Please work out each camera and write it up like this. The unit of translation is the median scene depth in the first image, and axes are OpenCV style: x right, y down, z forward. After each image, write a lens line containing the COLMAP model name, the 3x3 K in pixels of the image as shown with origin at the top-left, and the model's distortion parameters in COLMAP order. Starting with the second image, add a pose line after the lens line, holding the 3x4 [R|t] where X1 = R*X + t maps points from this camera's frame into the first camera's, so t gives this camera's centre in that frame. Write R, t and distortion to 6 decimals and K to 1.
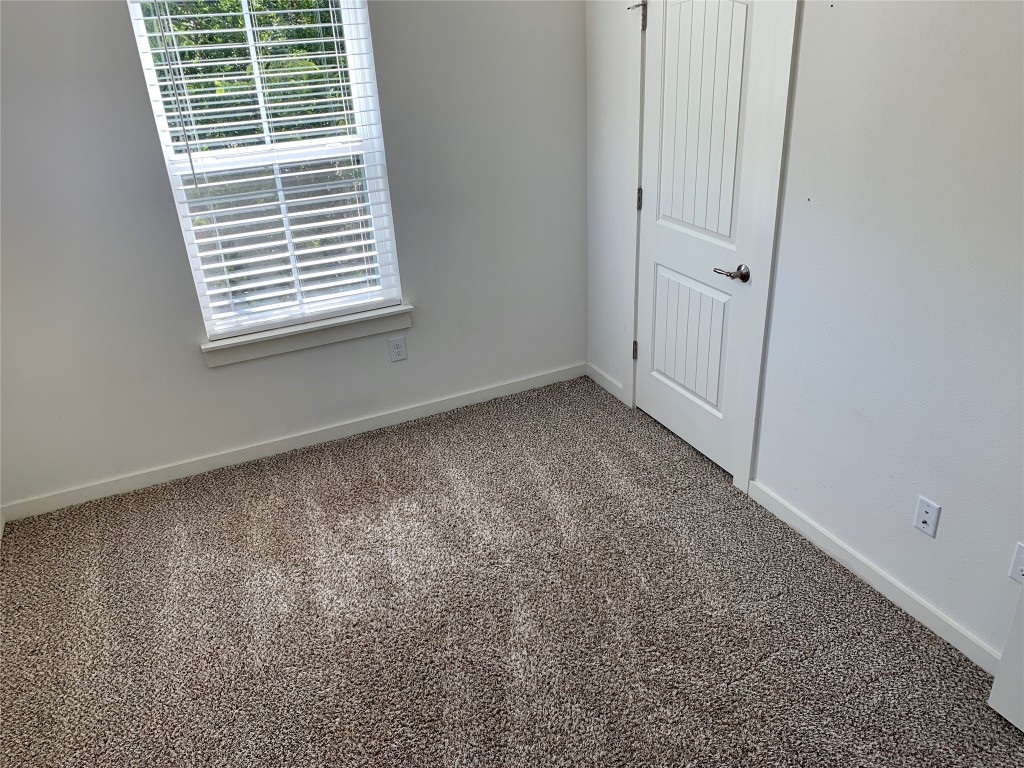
lens RADIAL K [[780.1, 0, 513.9], [0, 780.1, 375.0], [0, 0, 1]] dist [0.044304, -0.047370]
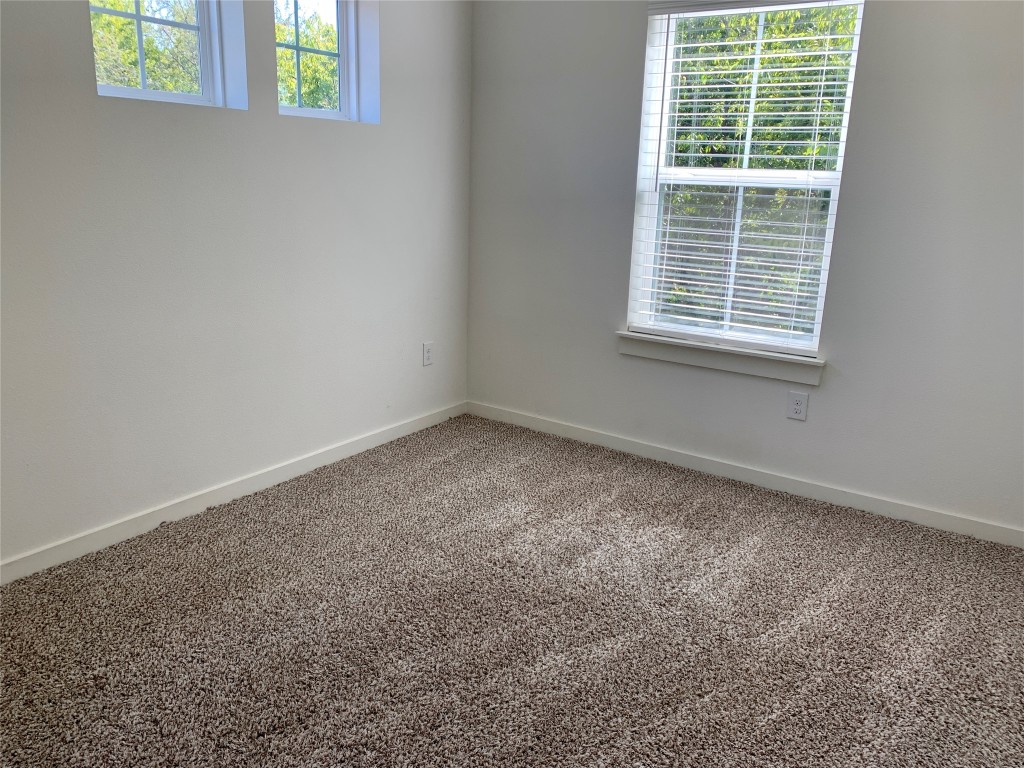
lens RADIAL K [[780.1, 0, 506.5], [0, 780.1, 388.2], [0, 0, 1]] dist [0.044304, -0.047370]
pose [[0.505982, 0.286565, -0.813550, 0.448053], [-0.420991, 0.905269, 0.057040, 0.040927], [0.752827, 0.313636, 0.578691, 0.252092]]
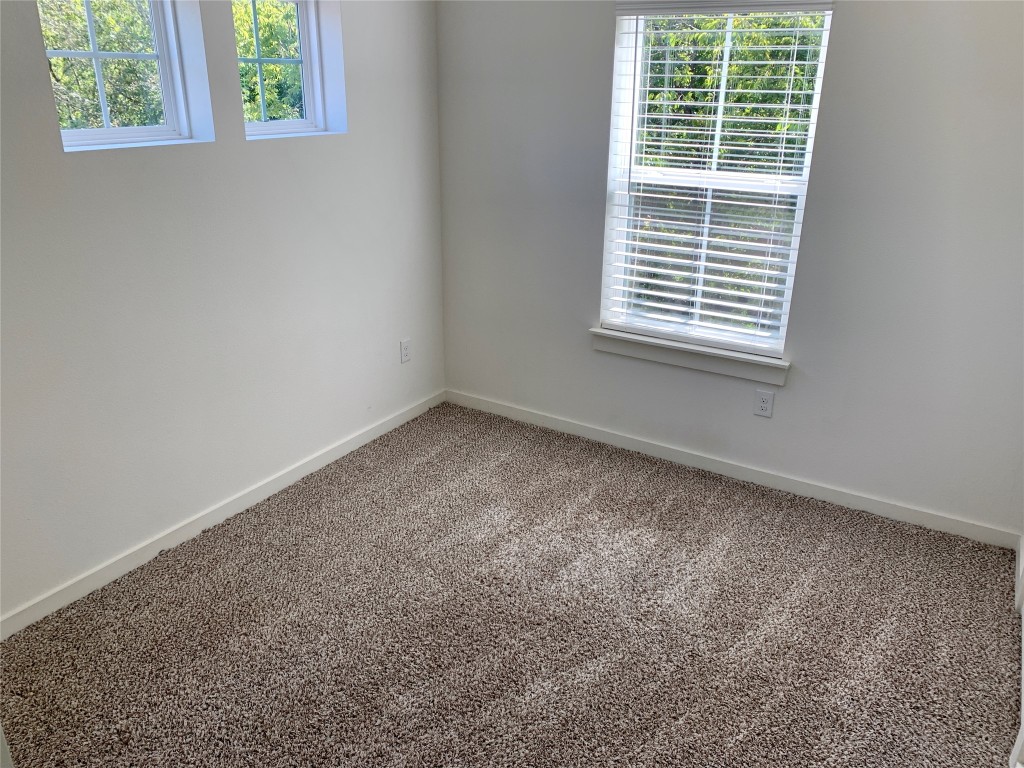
lens RADIAL K [[780.1, 0, 505.3], [0, 780.1, 388.0], [0, 0, 1]] dist [0.044304, -0.047370]
pose [[0.544788, 0.356571, -0.758988, 0.427658], [-0.394634, 0.907621, 0.143137, -0.069322], [0.739912, 0.221543, 0.635176, 0.193275]]
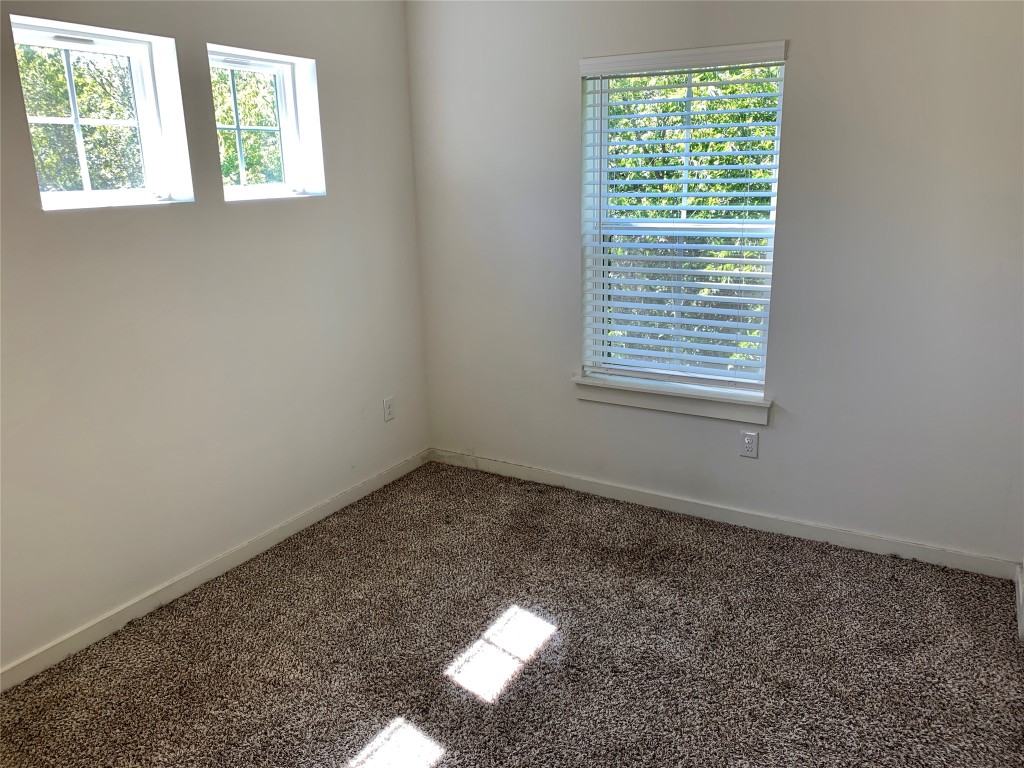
lens RADIAL K [[780.1, 0, 504.1], [0, 780.1, 387.9], [0, 0, 1]] dist [0.044304, -0.047370]
pose [[0.563676, 0.256342, -0.785212, 0.443605], [-0.358604, 0.932309, 0.046934, -0.038830], [0.744091, 0.255125, 0.617446, 0.213847]]
